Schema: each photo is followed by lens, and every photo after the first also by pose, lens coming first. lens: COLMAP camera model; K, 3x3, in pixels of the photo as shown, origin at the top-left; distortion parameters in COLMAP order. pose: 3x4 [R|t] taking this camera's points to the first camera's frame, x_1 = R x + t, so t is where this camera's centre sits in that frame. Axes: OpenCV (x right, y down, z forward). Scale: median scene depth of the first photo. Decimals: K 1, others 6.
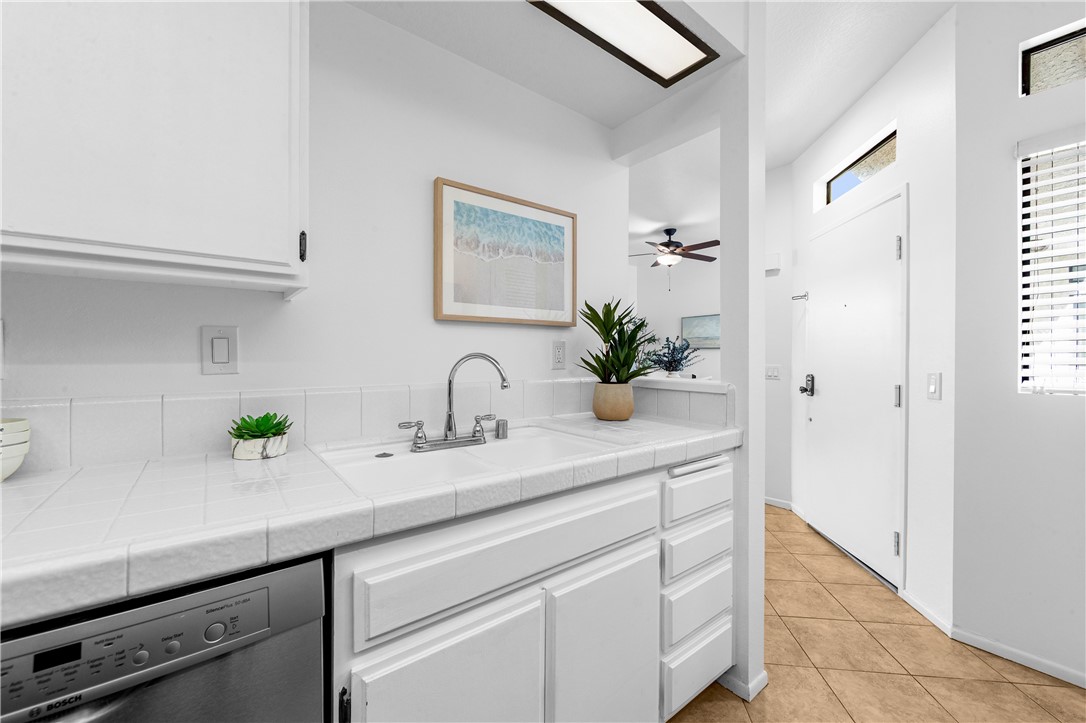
lens RADIAL K [[435.1, 0, 549.3], [0, 435.1, 365.8], [0, 0, 1]] dist [-0.002637, 0.000082]
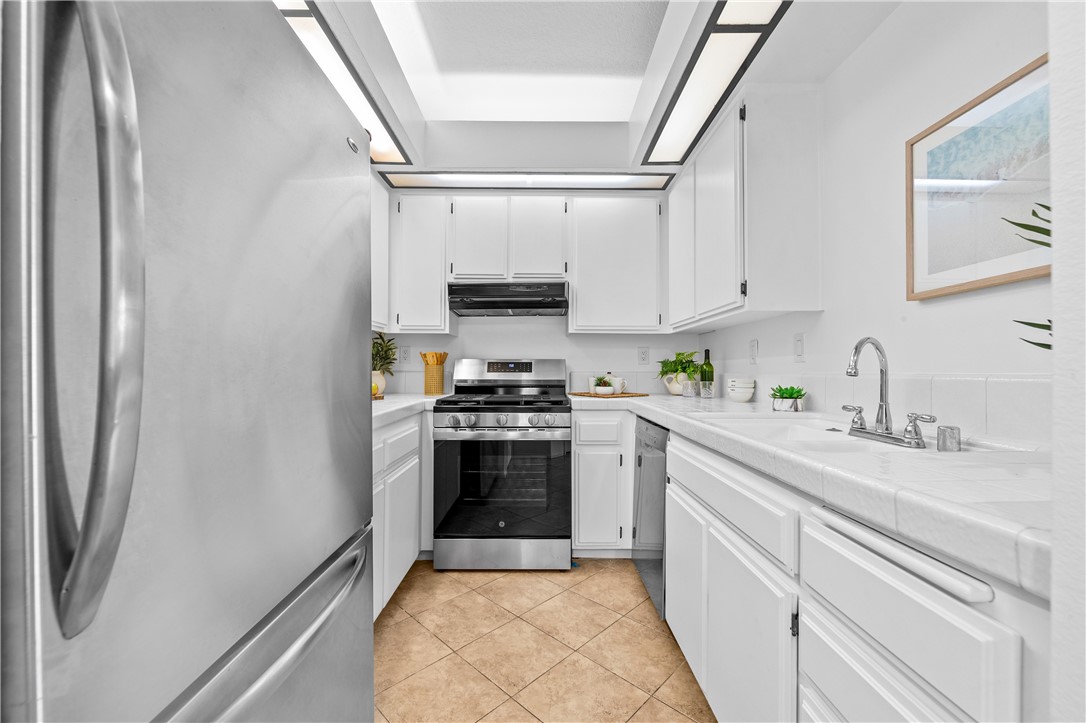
lens RADIAL K [[435.1, 0, 540.7], [0, 435.1, 368.4], [0, 0, 1]] dist [-0.002637, 0.000082]
pose [[-0.622075, -0.002646, -0.782953, 0.901321], [-0.009130, 0.999951, 0.003875, 0.034927], [0.782904, 0.009559, -0.622069, 0.960348]]
